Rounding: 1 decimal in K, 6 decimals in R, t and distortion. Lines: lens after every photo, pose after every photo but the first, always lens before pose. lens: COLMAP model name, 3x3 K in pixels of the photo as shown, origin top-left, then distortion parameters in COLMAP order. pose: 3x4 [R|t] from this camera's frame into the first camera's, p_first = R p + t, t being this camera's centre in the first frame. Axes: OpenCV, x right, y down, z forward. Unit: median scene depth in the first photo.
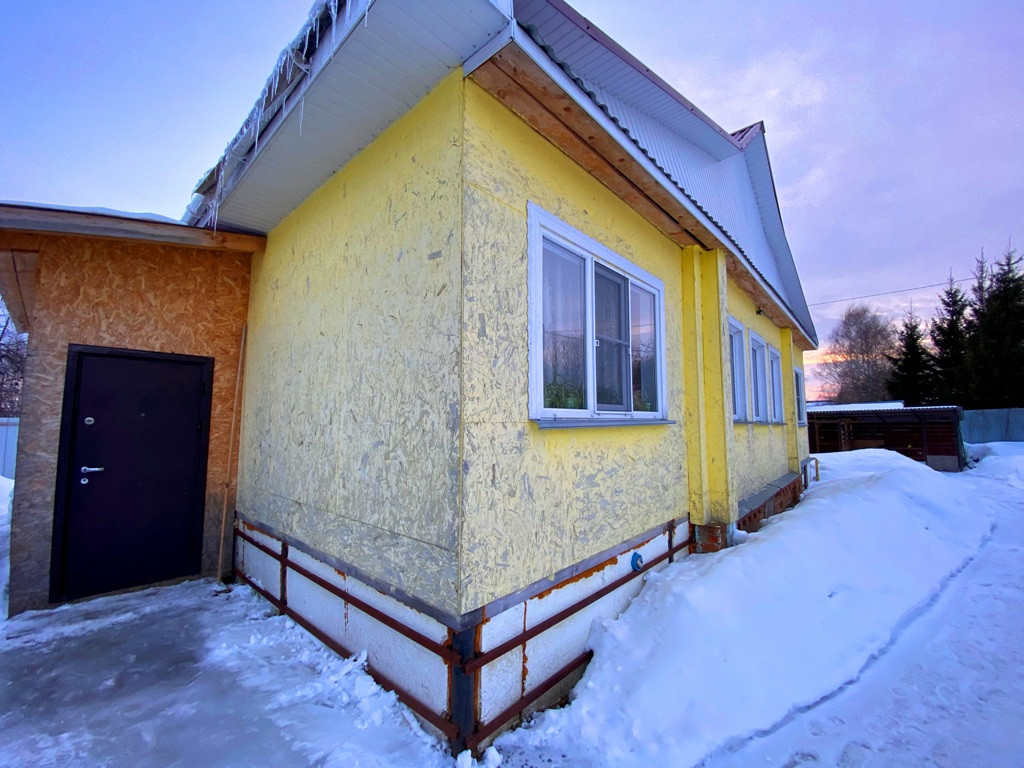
lens RADIAL K [[415.3, 0, 512.0], [0, 415.3, 384.0], [0, 0, 1]] dist [0.001893, -0.014700]
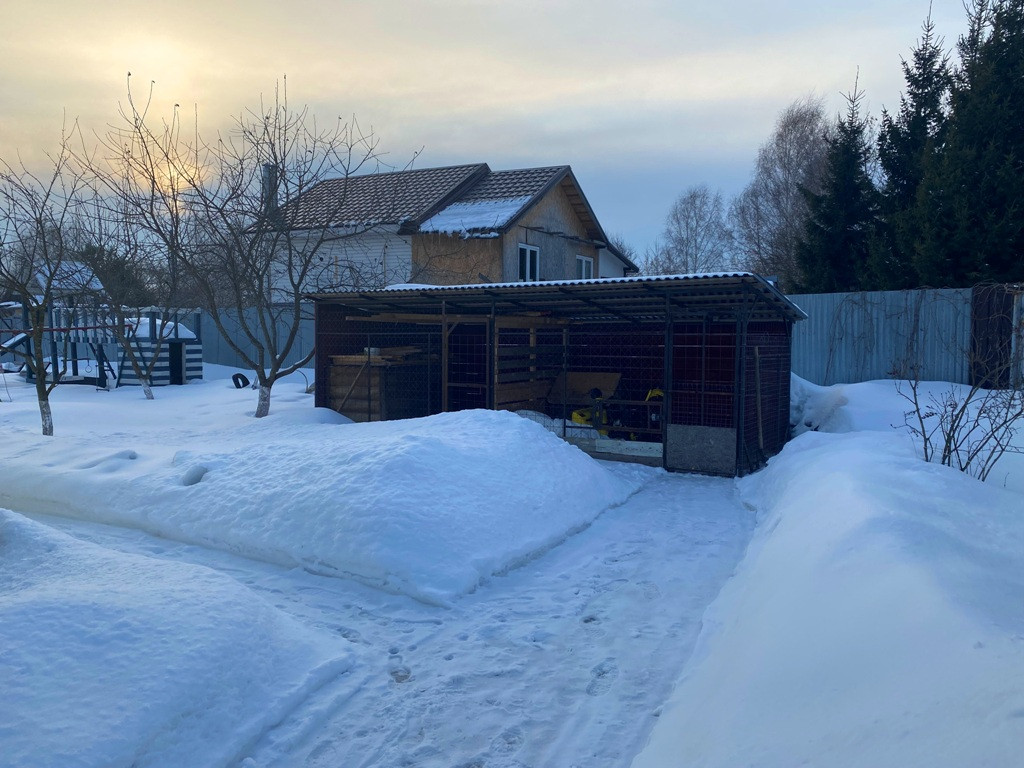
lens RADIAL K [[786.2, 0, 512.0], [0, 786.2, 384.0], [0, 0, 1]] dist [0.010210, 0.009823]
pose [[0.952863, -0.017209, 0.302912, 0.334597], [-0.033536, 0.986298, 0.161528, 0.021482], [-0.301541, -0.164073, 0.939230, 0.214596]]
